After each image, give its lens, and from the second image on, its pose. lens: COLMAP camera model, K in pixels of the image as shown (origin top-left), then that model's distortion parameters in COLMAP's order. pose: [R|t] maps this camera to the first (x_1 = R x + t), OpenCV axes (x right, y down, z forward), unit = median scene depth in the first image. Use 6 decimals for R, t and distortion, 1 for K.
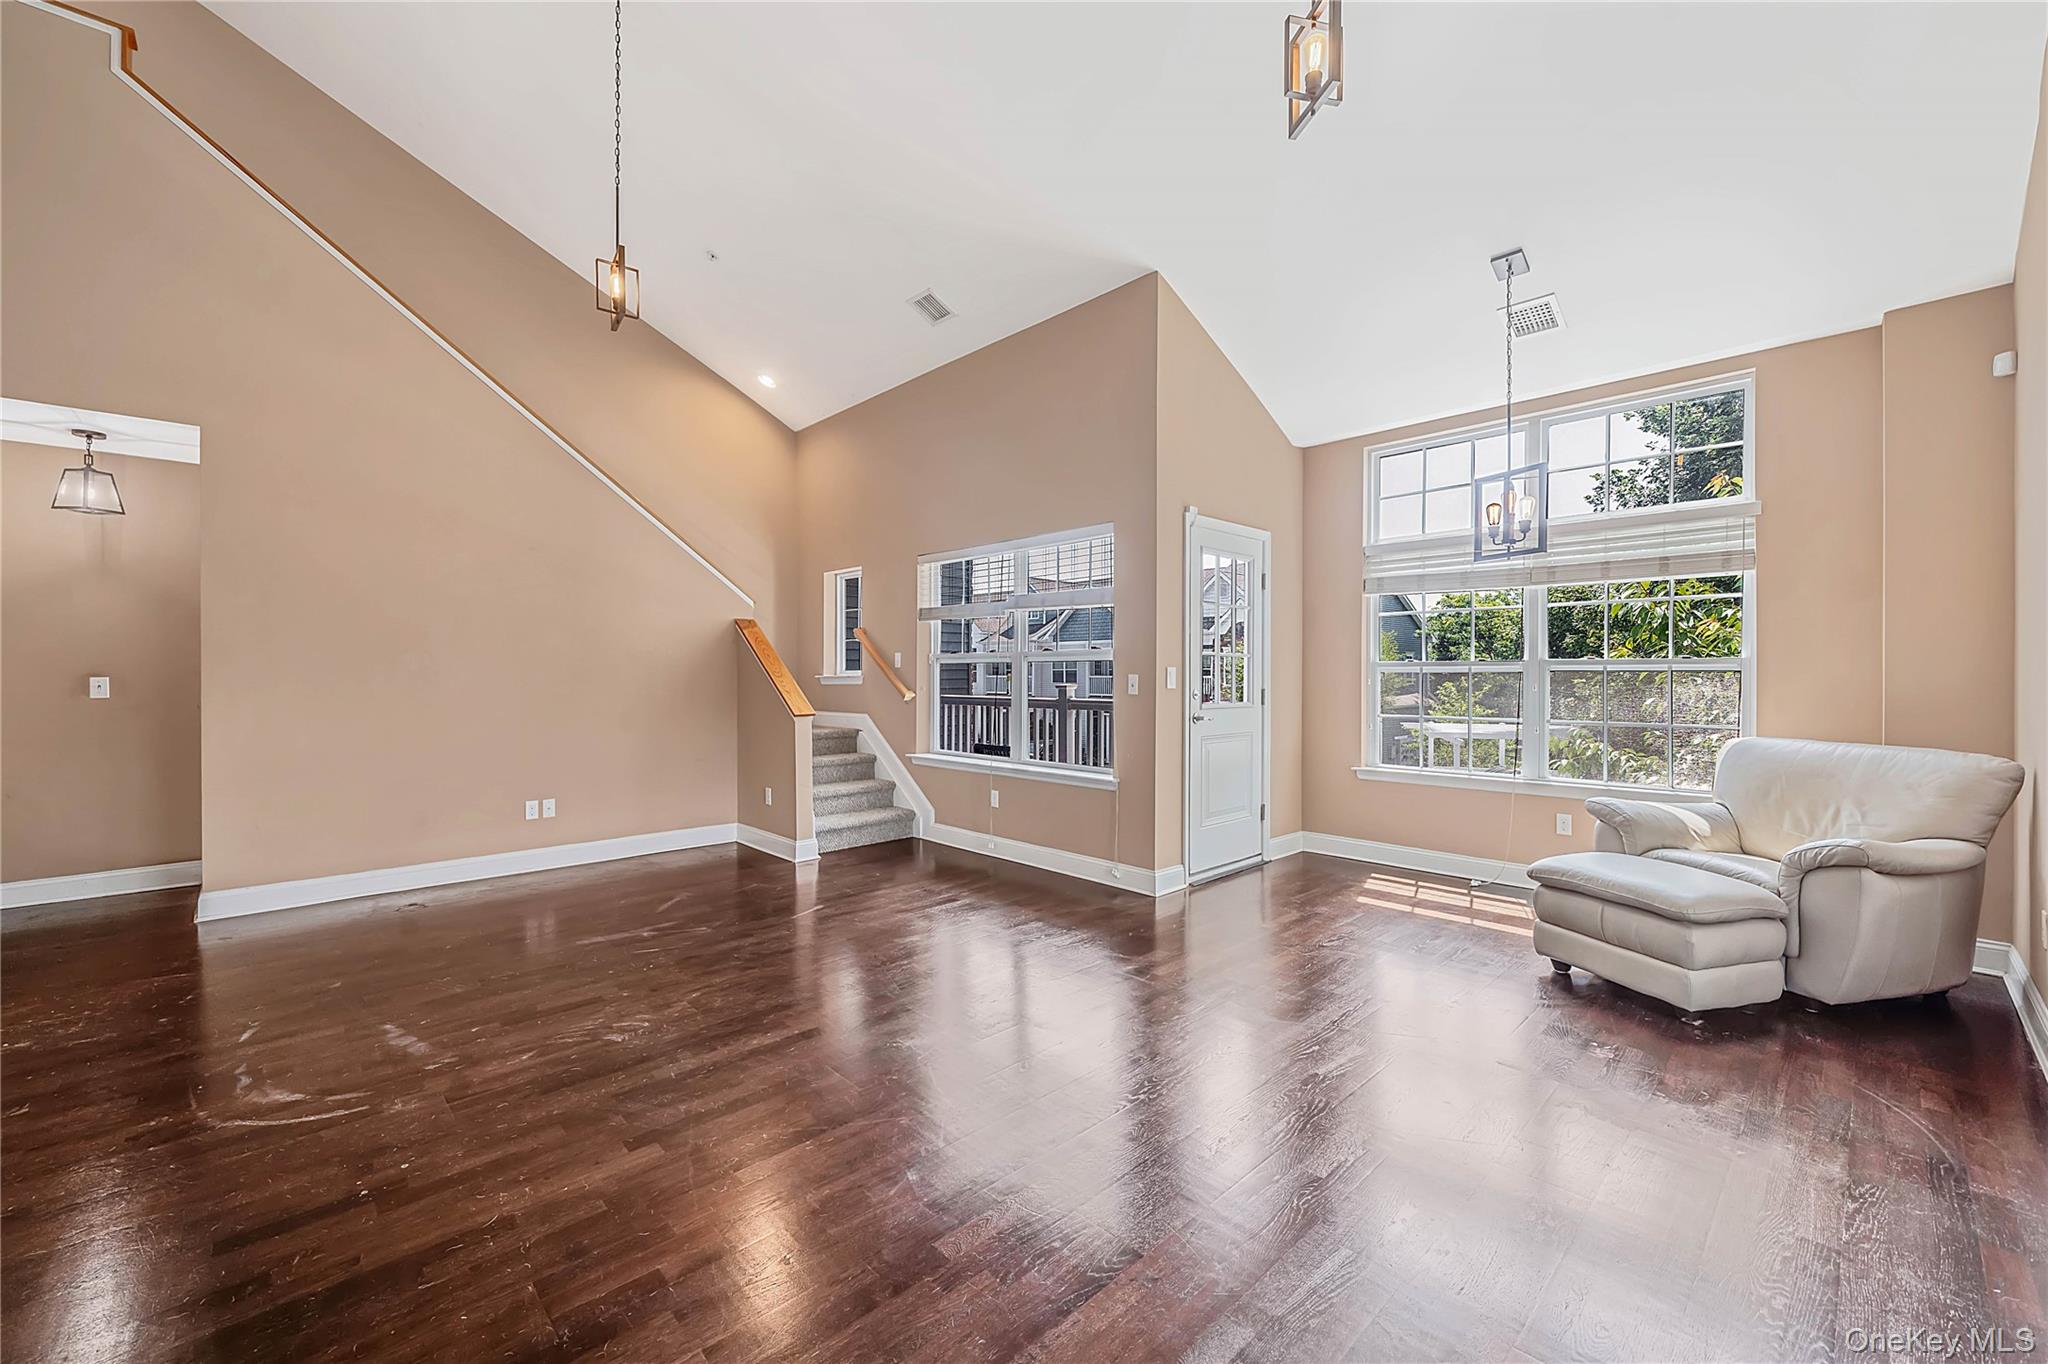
lens RADIAL K [[820.2, 0, 1024.0], [0, 820.2, 682.0], [0, 0, 1]] dist [0.003032, 0.000365]
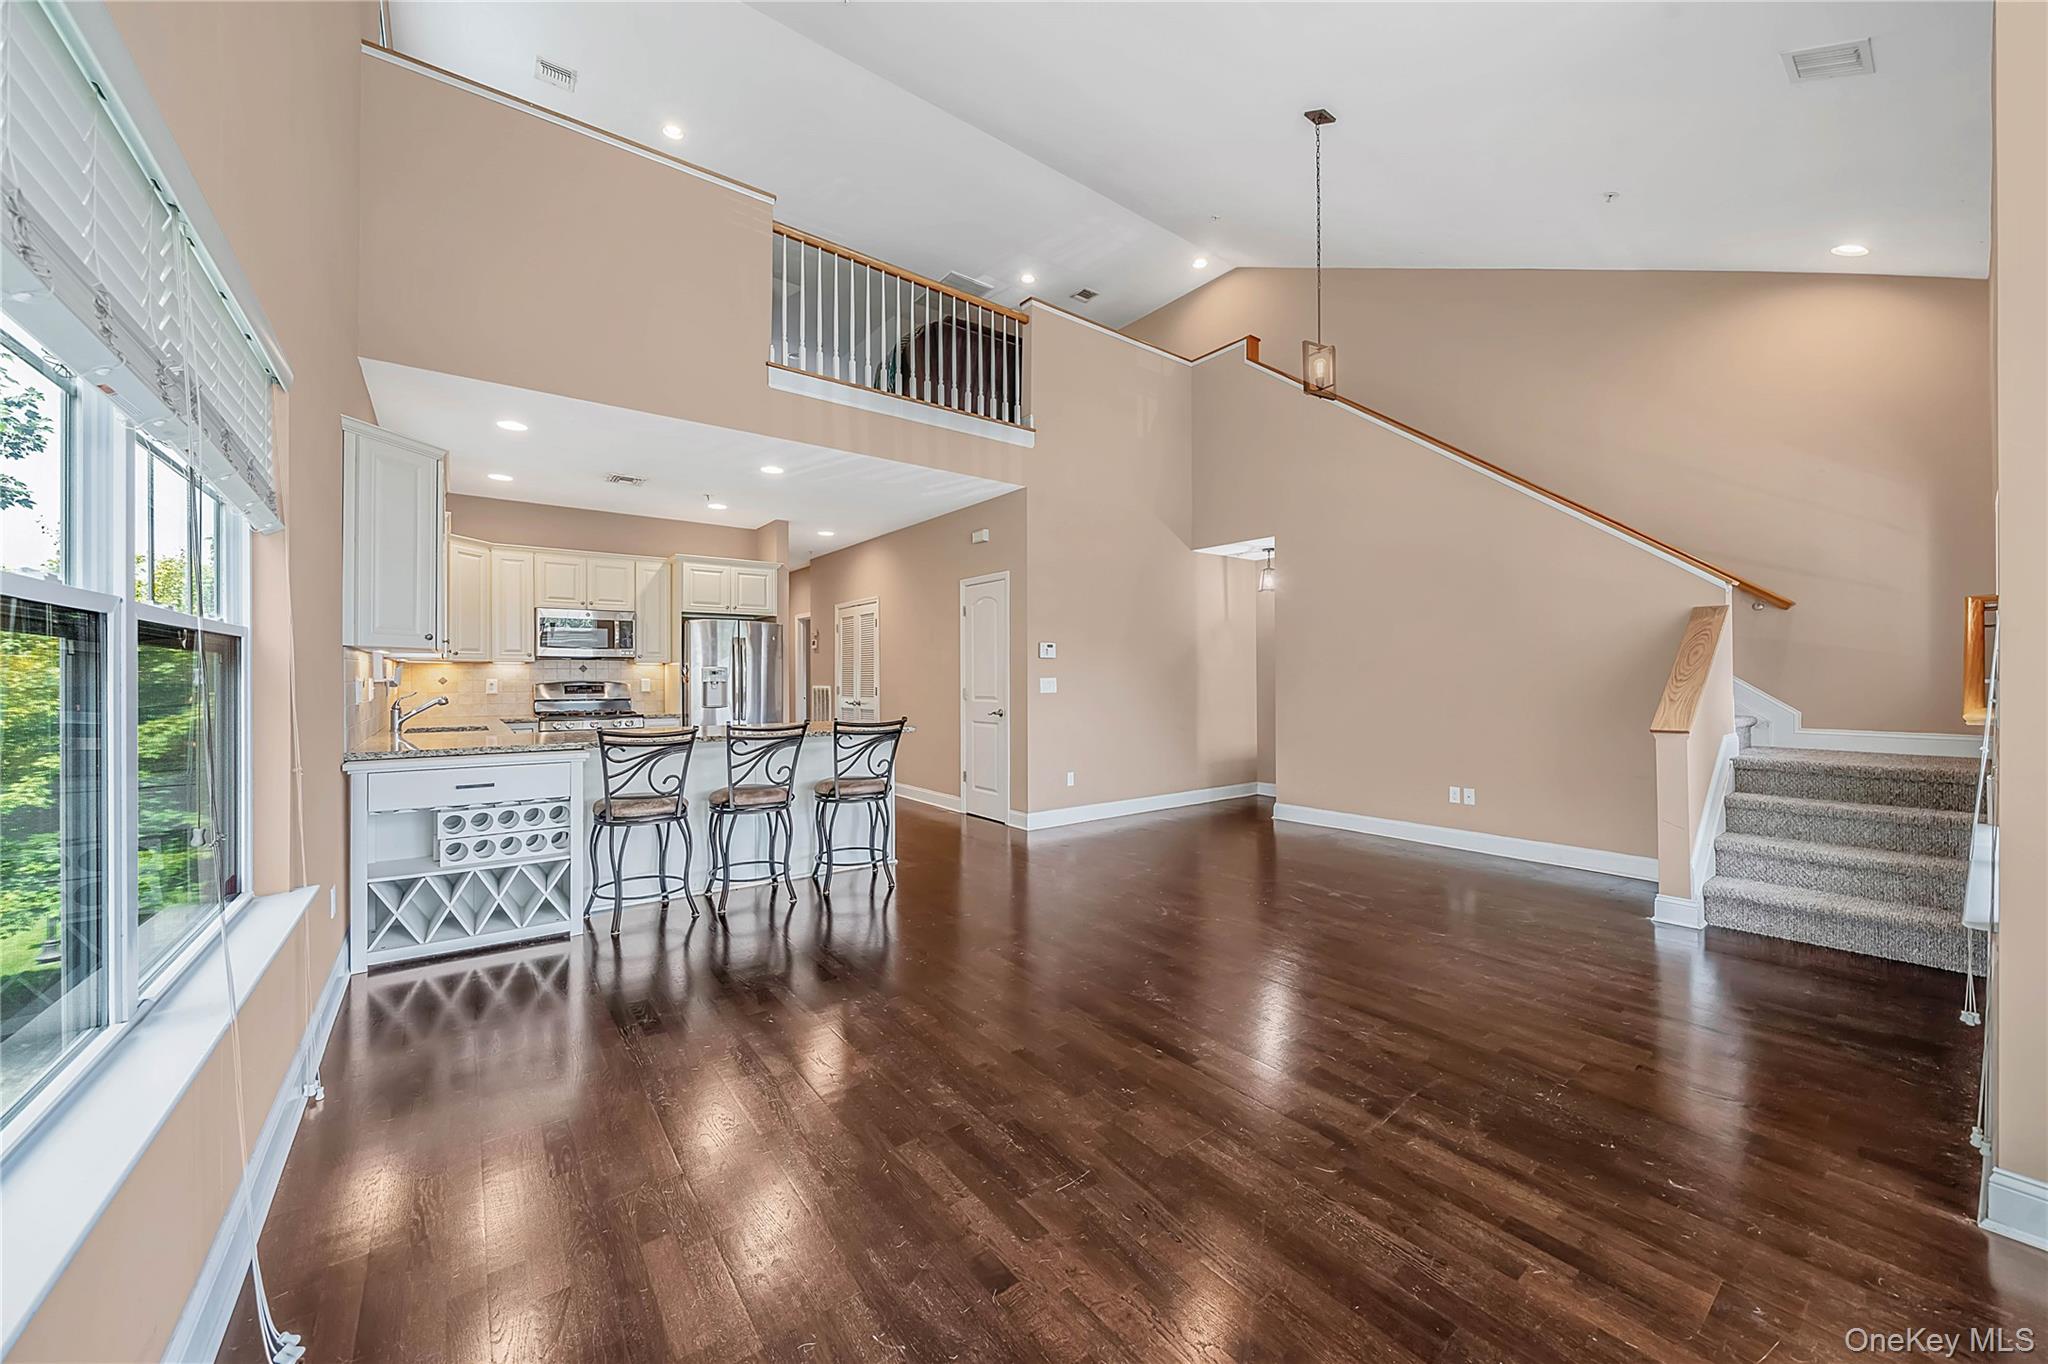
lens RADIAL K [[756.4, 0, 1001.0], [0, 756.4, 674.8], [0, 0, 1]] dist [0.002176, 0.000068]
pose [[-0.127435, -0.001680, -0.991846, 0.529607], [-0.007342, 0.999973, -0.000750, -0.007213], [0.991820, 0.007186, -0.127444, 0.495605]]
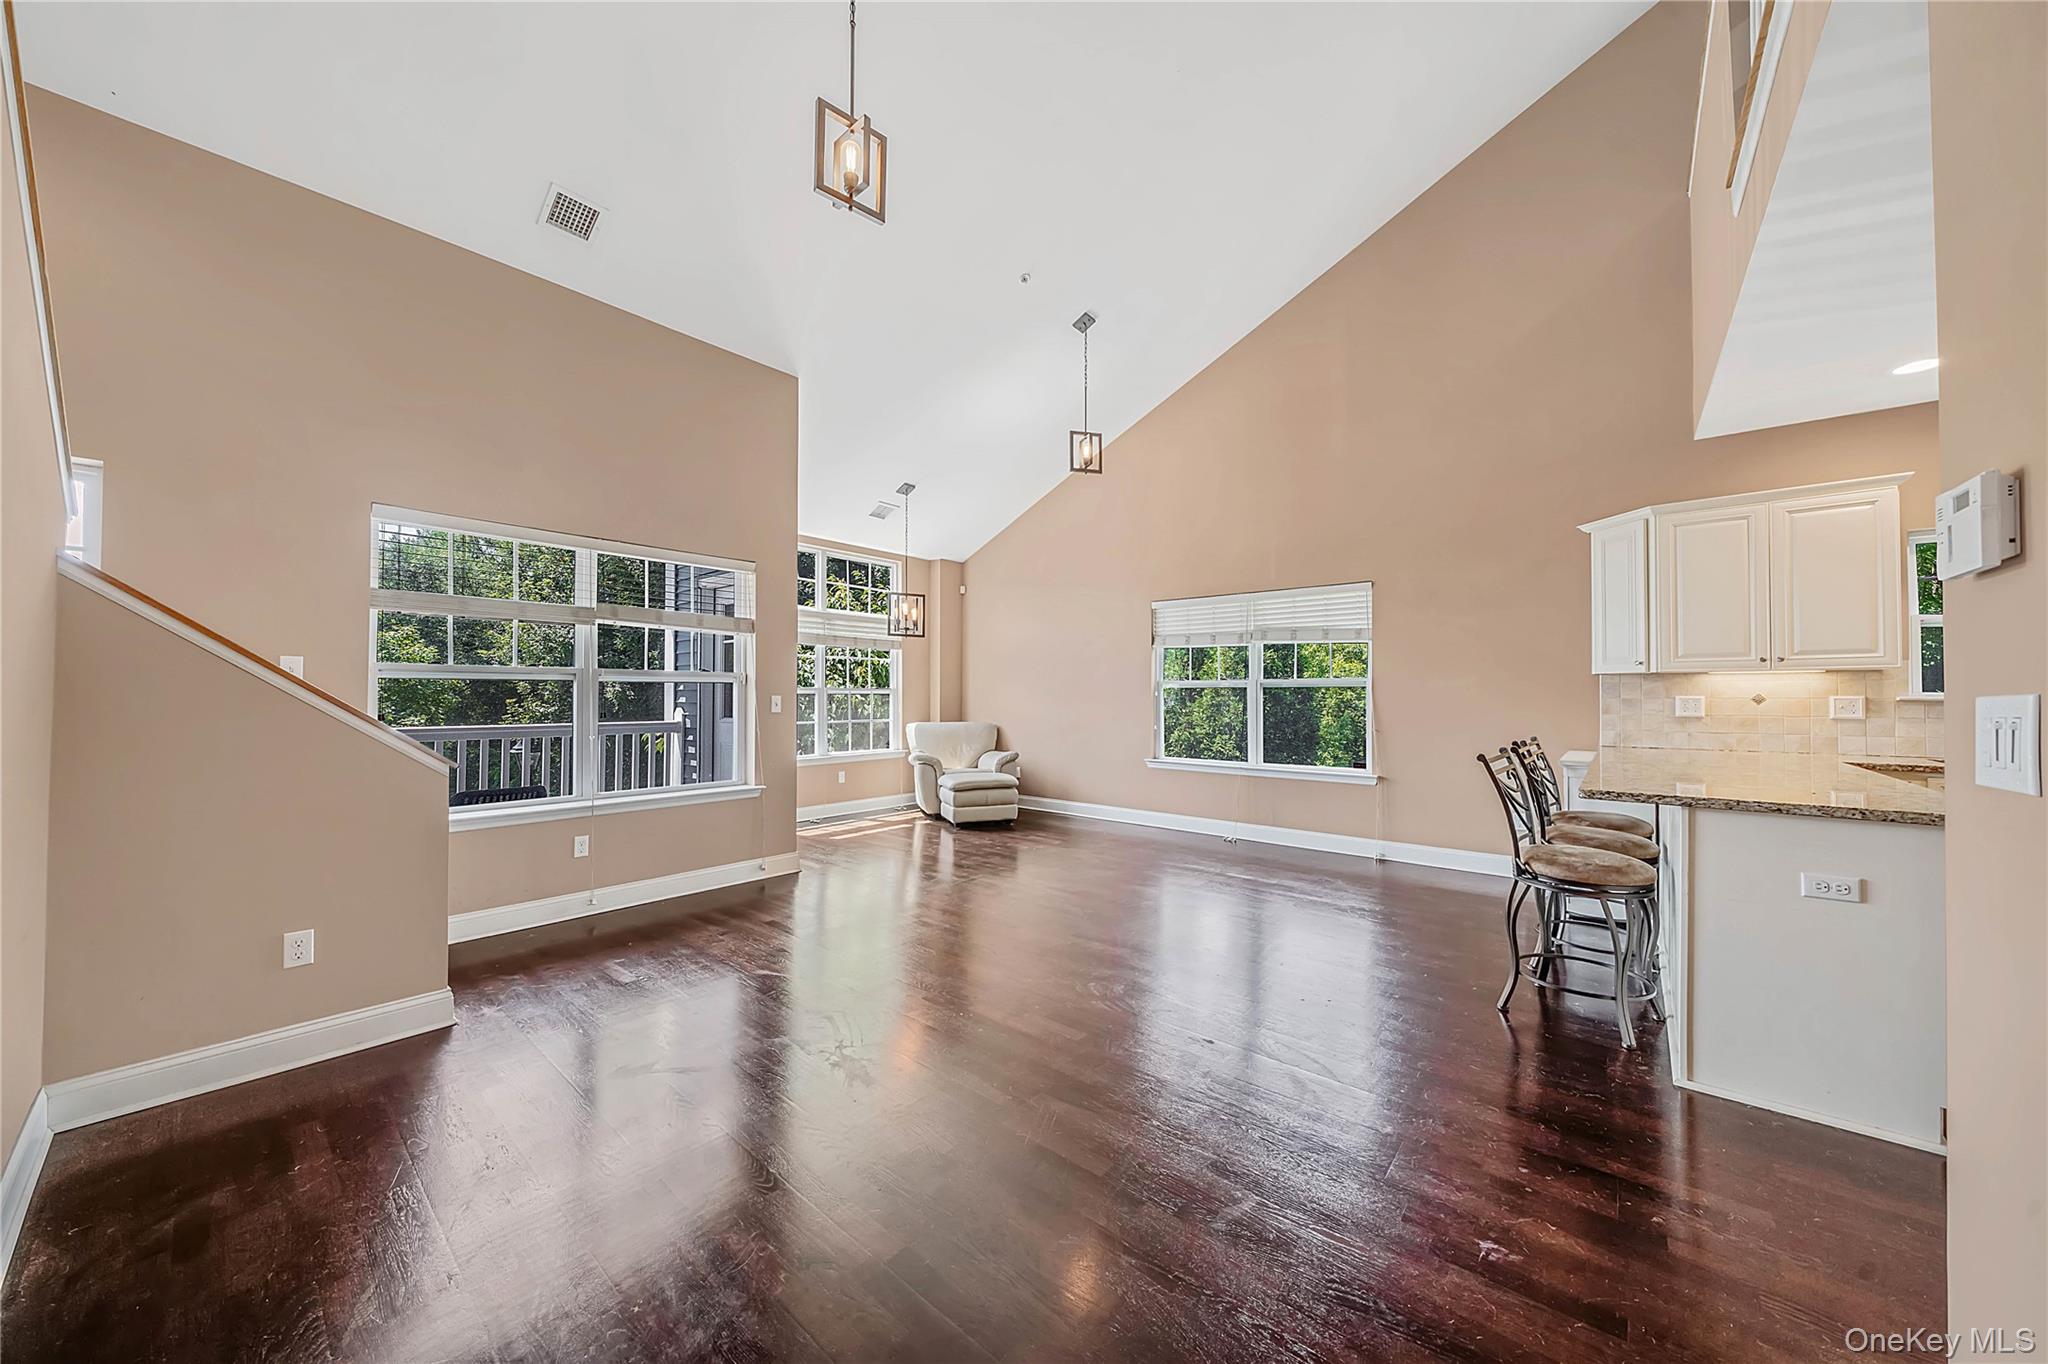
lens RADIAL K [[701.2, 0, 1024.0], [0, 701.2, 682.0], [0, 0, 1]] dist [-0.003163, -0.000410]
pose [[-0.106722, 0.021202, 0.994063, -0.839218], [0.006155, 0.999768, -0.020663, -0.004510], [-0.994270, 0.003913, -0.106827, 0.683654]]
